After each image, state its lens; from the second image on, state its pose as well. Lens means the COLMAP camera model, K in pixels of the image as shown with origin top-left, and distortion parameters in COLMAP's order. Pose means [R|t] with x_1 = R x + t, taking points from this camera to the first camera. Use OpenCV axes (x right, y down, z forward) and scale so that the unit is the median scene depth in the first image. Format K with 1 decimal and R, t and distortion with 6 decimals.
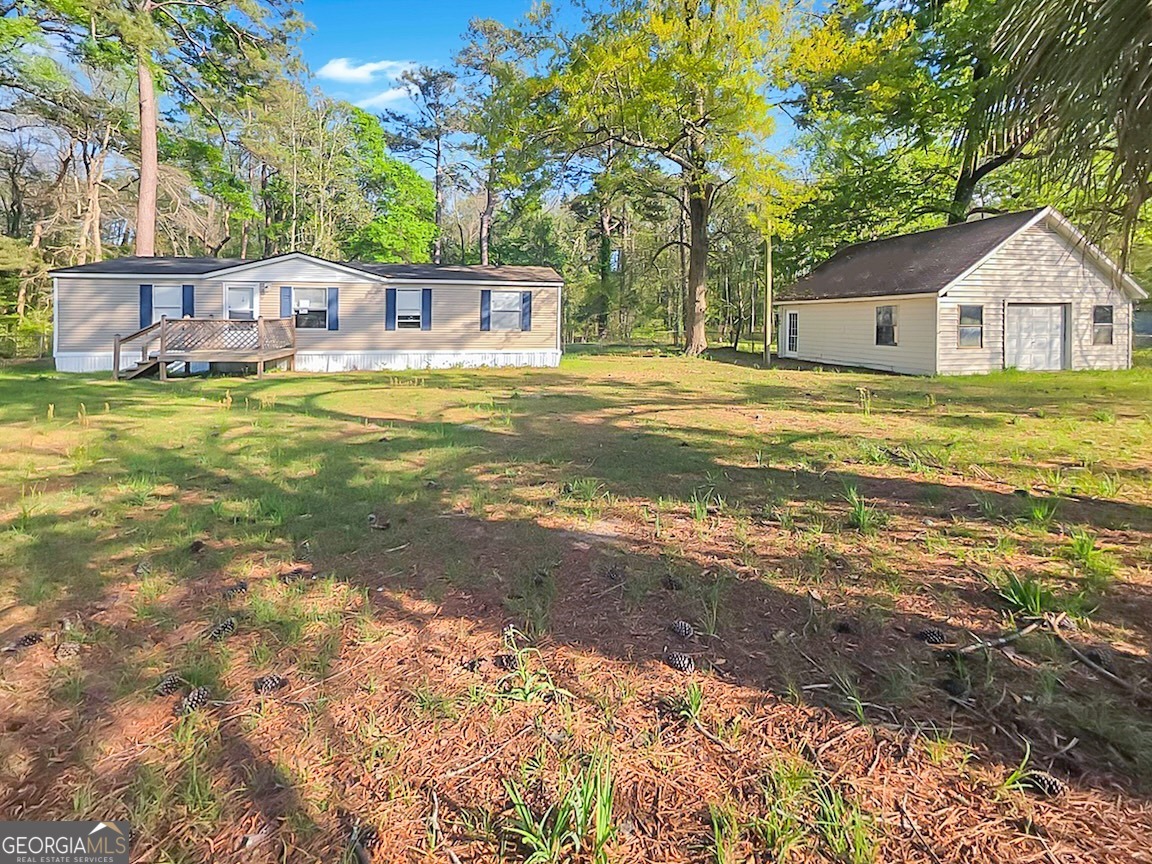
lens RADIAL K [[464.0, 0, 574.2], [0, 464.0, 327.8], [0, 0, 1]] dist [-0.000593, -0.000059]
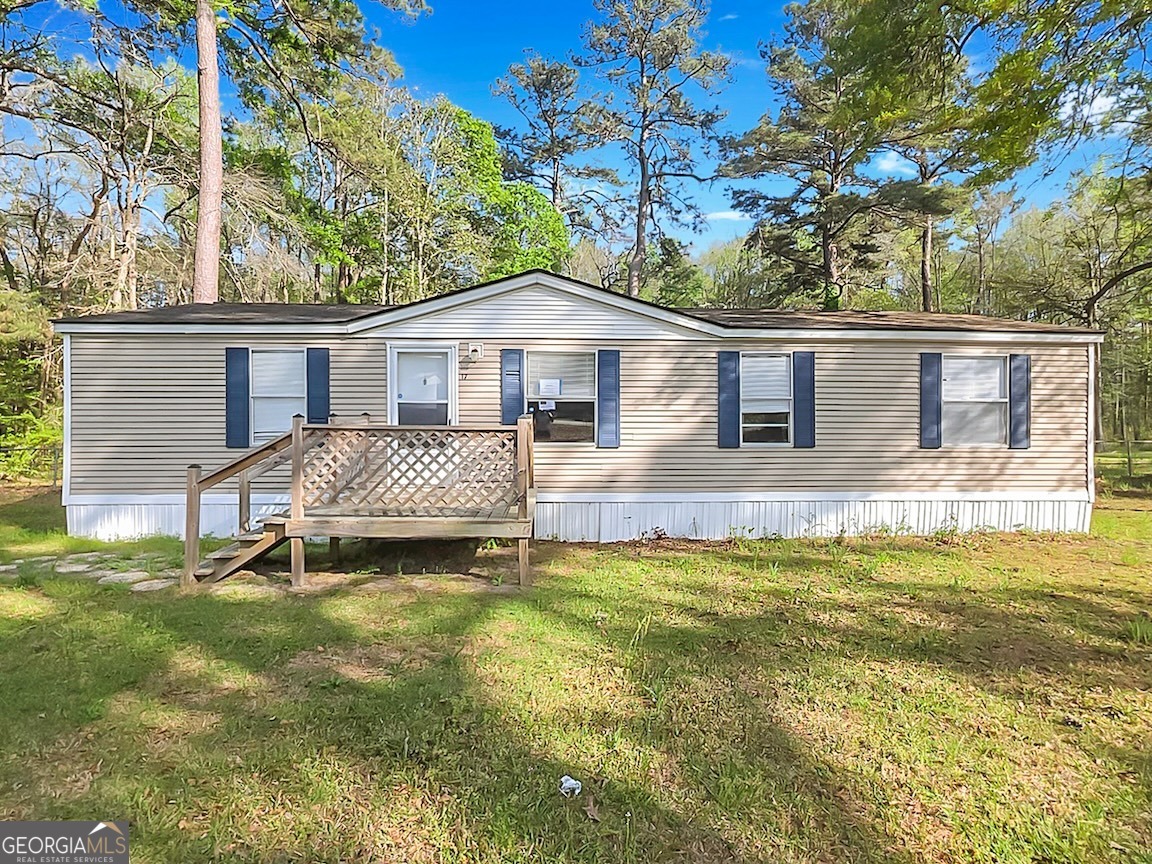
lens RADIAL K [[585.5, 0, 578.5], [0, 585.5, 425.8], [0, 0, 1]] dist [-0.002914, -0.000324]
pose [[0.989042, -0.000218, -0.147636, -0.438667], [0.000392, 0.999999, 0.001149, -0.015019], [0.147636, -0.001194, 0.989041, 0.415262]]
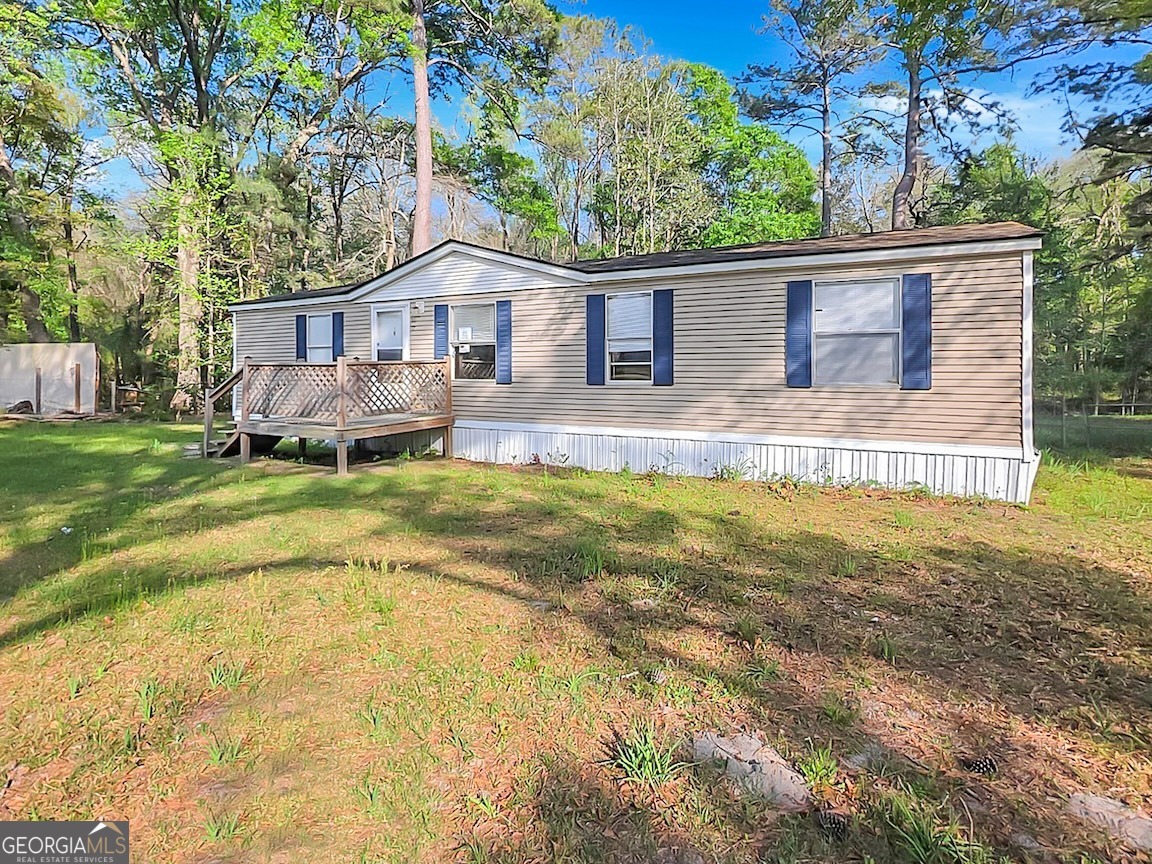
lens RADIAL K [[602.8, 0, 612.2], [0, 602.8, 372.9], [0, 0, 1]] dist [0.002224, 0.000826]
pose [[0.780631, -0.003197, -0.624984, 0.001070], [-0.000481, 0.999984, -0.005716, -0.002425], [0.624992, 0.004763, 0.780617, 0.514217]]
